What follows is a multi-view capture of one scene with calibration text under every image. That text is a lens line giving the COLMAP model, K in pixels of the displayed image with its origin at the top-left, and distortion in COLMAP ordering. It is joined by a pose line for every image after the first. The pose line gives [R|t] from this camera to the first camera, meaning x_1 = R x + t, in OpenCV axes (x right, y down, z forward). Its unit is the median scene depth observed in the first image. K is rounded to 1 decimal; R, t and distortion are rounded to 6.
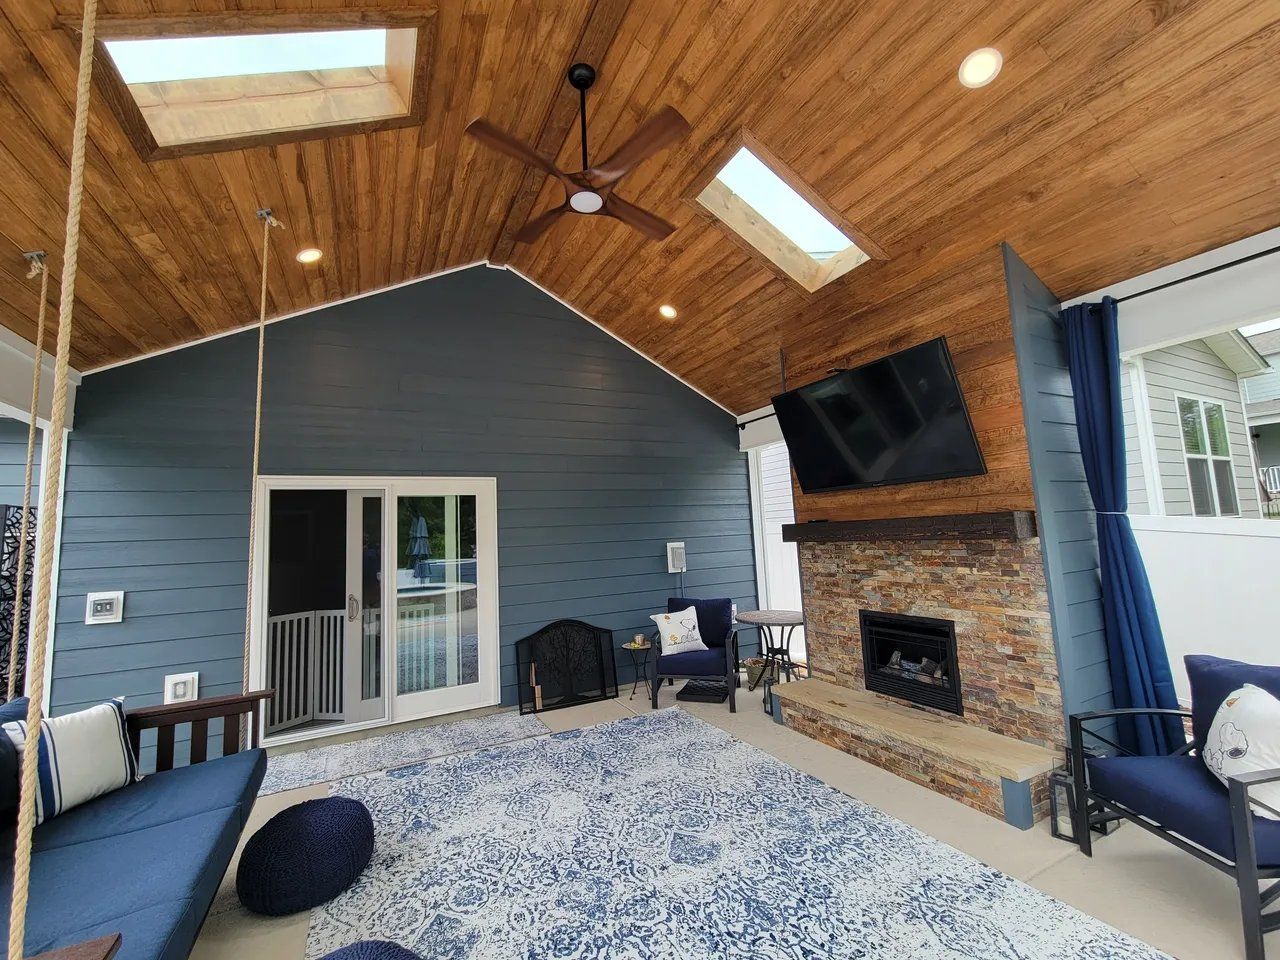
lens RADIAL K [[520.5, 0, 629.4], [0, 520.5, 483.8], [0, 0, 1]] dist [-0.001324, -0.000227]
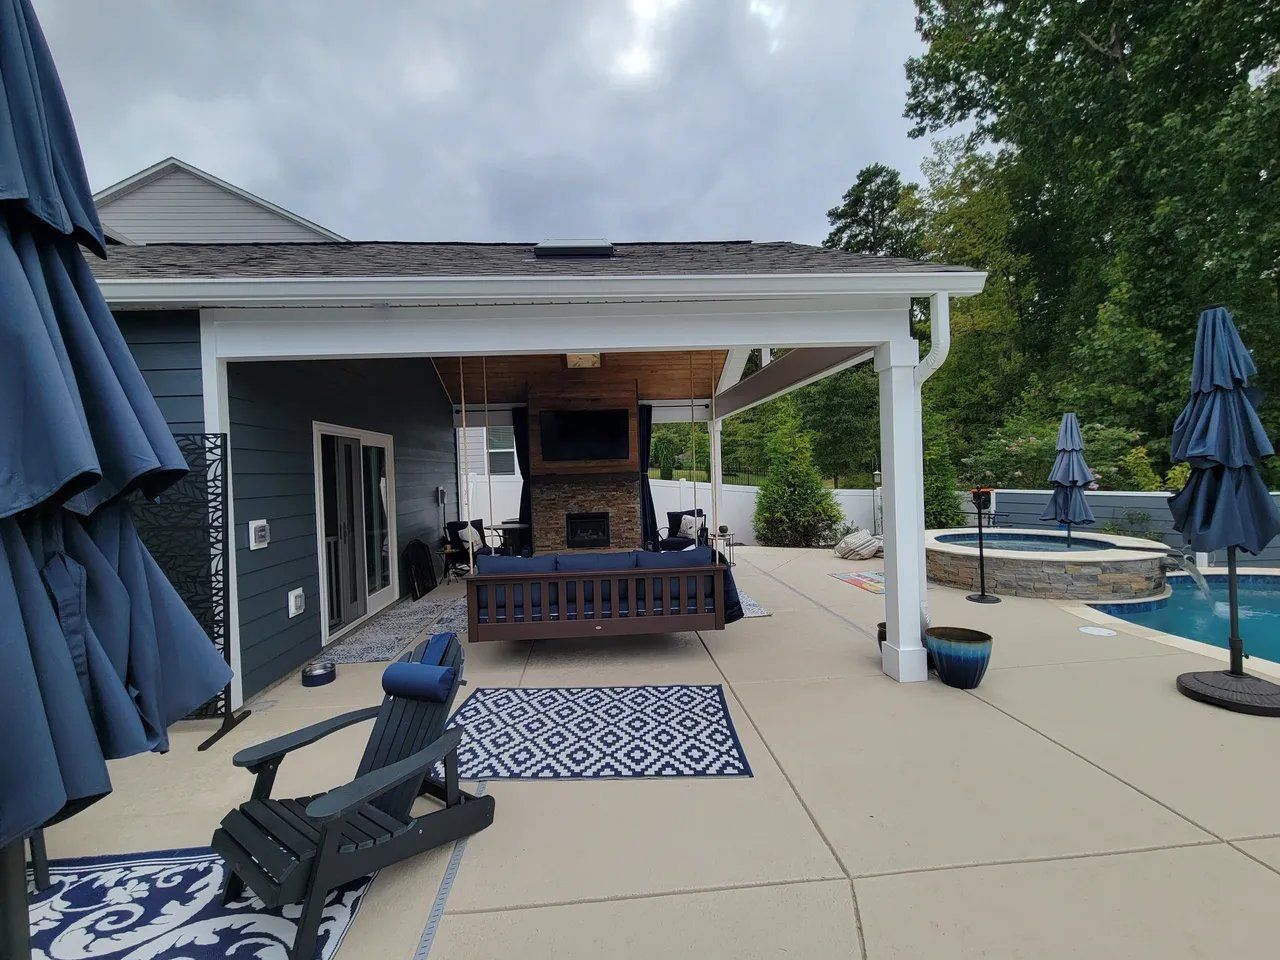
lens RADIAL K [[520.5, 0, 629.4], [0, 520.5, 483.8], [0, 0, 1]] dist [-0.001324, -0.000227]
pose [[0.389077, 0.010738, 0.921143, -1.707984], [-0.075788, 0.996915, 0.020390, 0.053197], [-0.918083, -0.077745, 0.388690, -0.119877]]
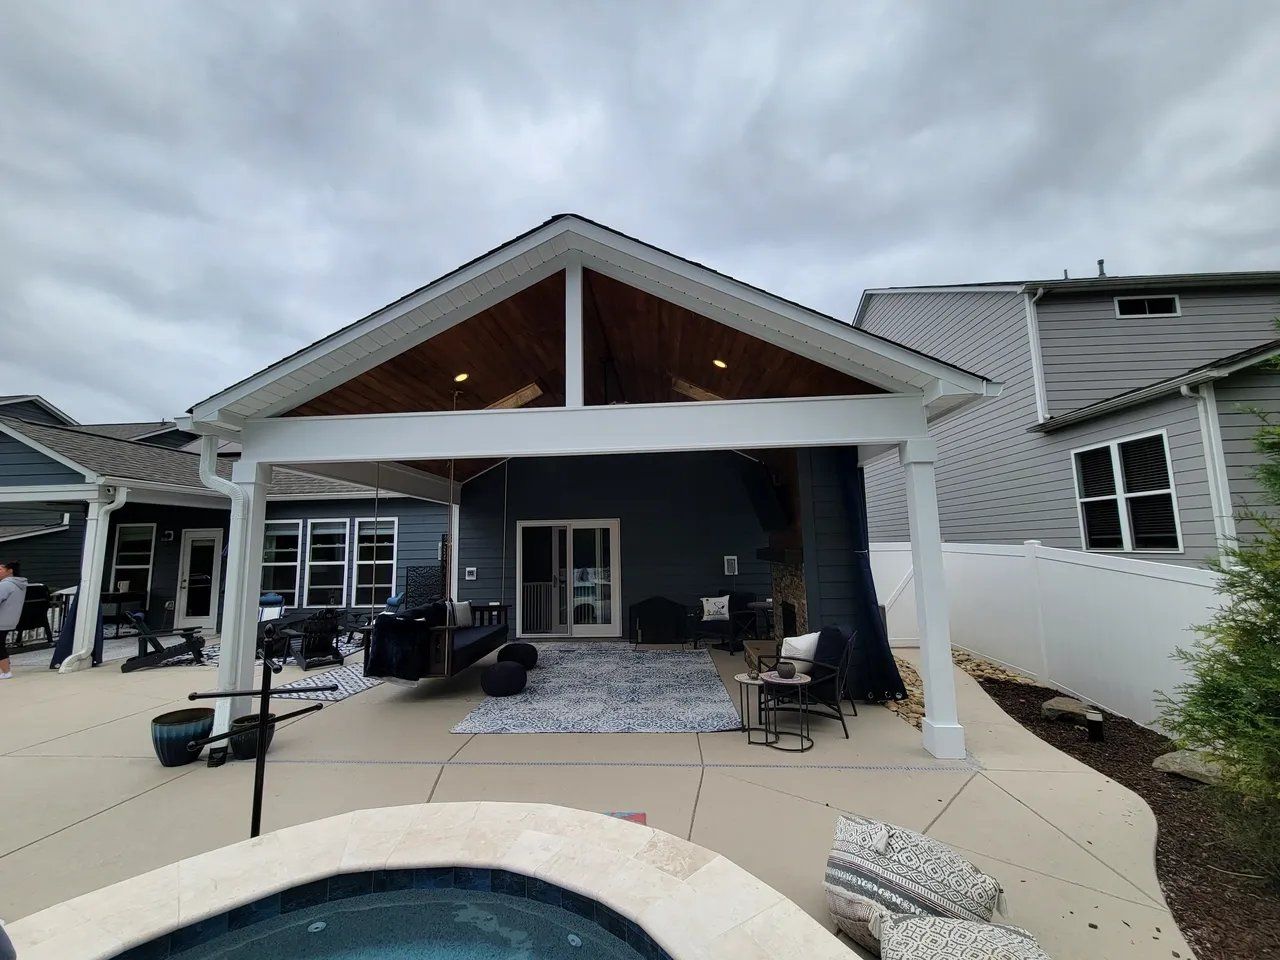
lens RADIAL K [[520.5, 0, 629.4], [0, 520.5, 483.8], [0, 0, 1]] dist [-0.001324, -0.000227]
pose [[0.860513, -0.032260, -0.508407, 1.026347], [0.030790, 0.999462, -0.011306, -0.160155], [0.508498, -0.005924, 0.861043, -0.851059]]
